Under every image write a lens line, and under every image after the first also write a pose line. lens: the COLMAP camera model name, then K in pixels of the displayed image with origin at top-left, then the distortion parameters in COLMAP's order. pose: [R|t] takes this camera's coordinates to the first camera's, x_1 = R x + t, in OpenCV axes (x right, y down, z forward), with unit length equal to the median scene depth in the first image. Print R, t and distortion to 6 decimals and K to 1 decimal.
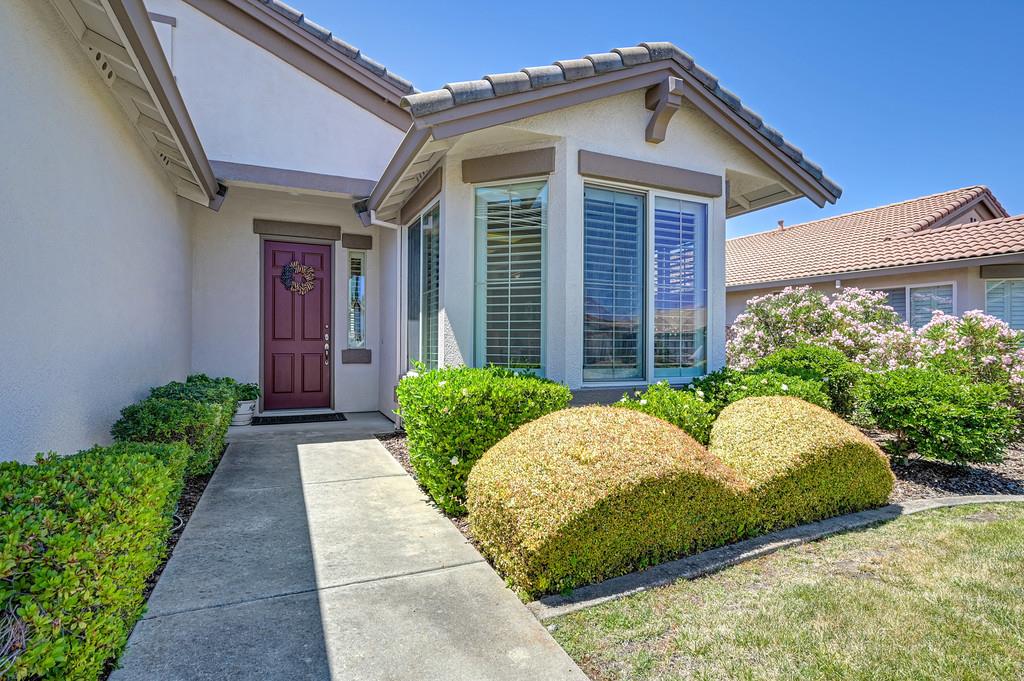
lens RADIAL K [[502.1, 0, 512.0], [0, 502.1, 340.5], [0, 0, 1]] dist [-0.001951, -0.000156]
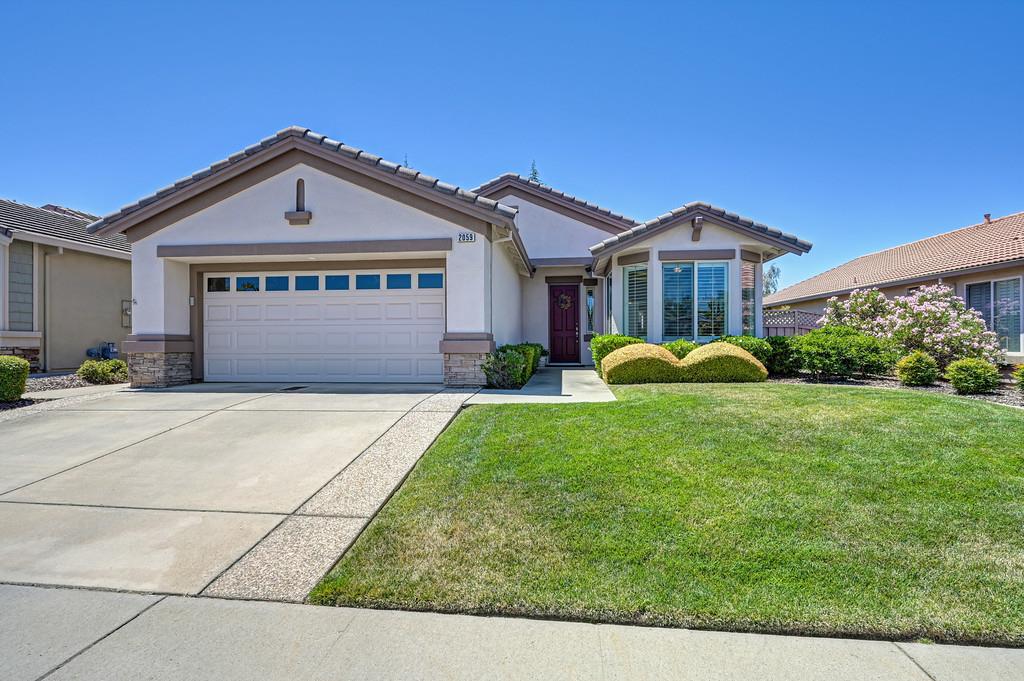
lens RADIAL K [[491.8, 0, 512.0], [0, 491.8, 340.5], [0, 0, 1]] dist [-0.000734, -0.000138]
pose [[0.860276, -0.012545, -0.509673, 0.613693], [0.010793, 0.999921, -0.006396, 0.072673], [0.509714, 0.000001, 0.860344, -1.252275]]
